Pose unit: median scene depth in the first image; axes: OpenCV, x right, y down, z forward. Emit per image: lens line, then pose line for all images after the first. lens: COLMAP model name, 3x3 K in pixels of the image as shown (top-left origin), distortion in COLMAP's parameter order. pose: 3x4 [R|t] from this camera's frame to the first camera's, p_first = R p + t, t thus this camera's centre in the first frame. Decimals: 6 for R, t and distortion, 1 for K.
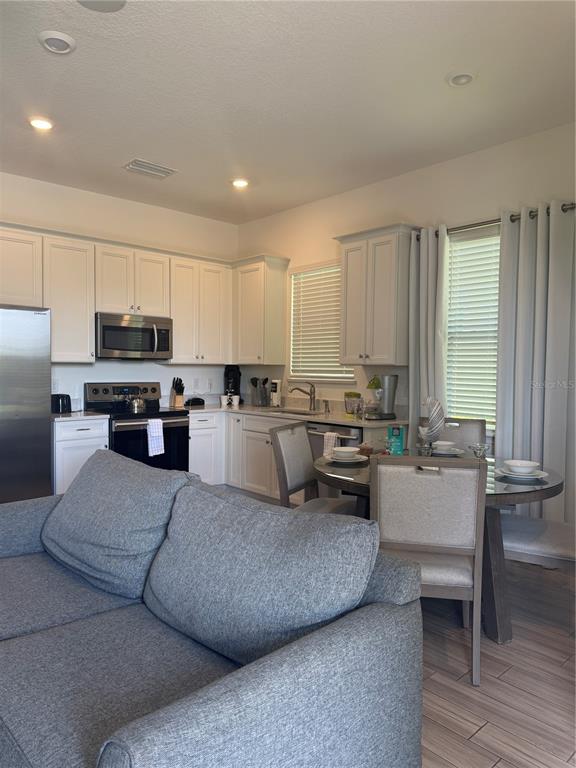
lens RADIAL K [[533.1, 0, 286.6], [0, 533.1, 394.3], [0, 0, 1]] dist [0.060239, -0.095534]
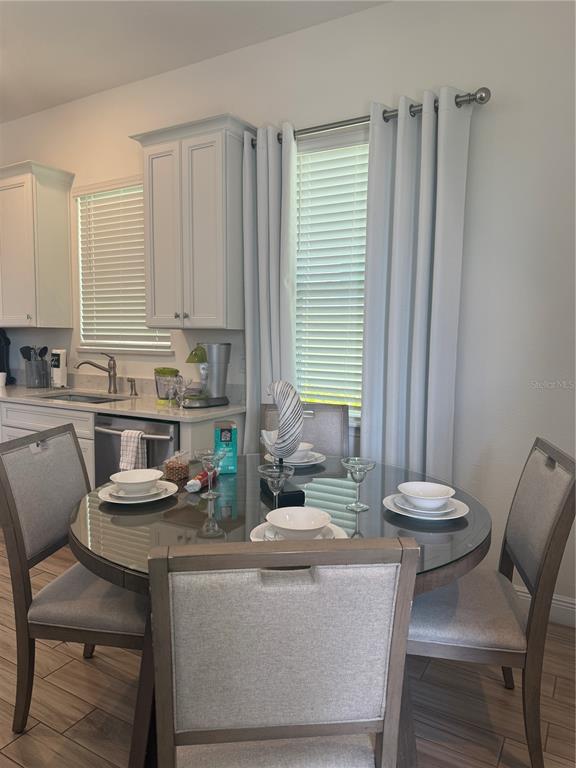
lens RADIAL K [[533.1, 0, 286.6], [0, 533.1, 394.3], [0, 0, 1]] dist [0.060239, -0.095534]
pose [[0.955901, -0.032212, 0.291918, 0.069877], [0.013356, 0.997706, 0.066358, -0.013888], [-0.293386, -0.059533, 0.954139, 0.294083]]
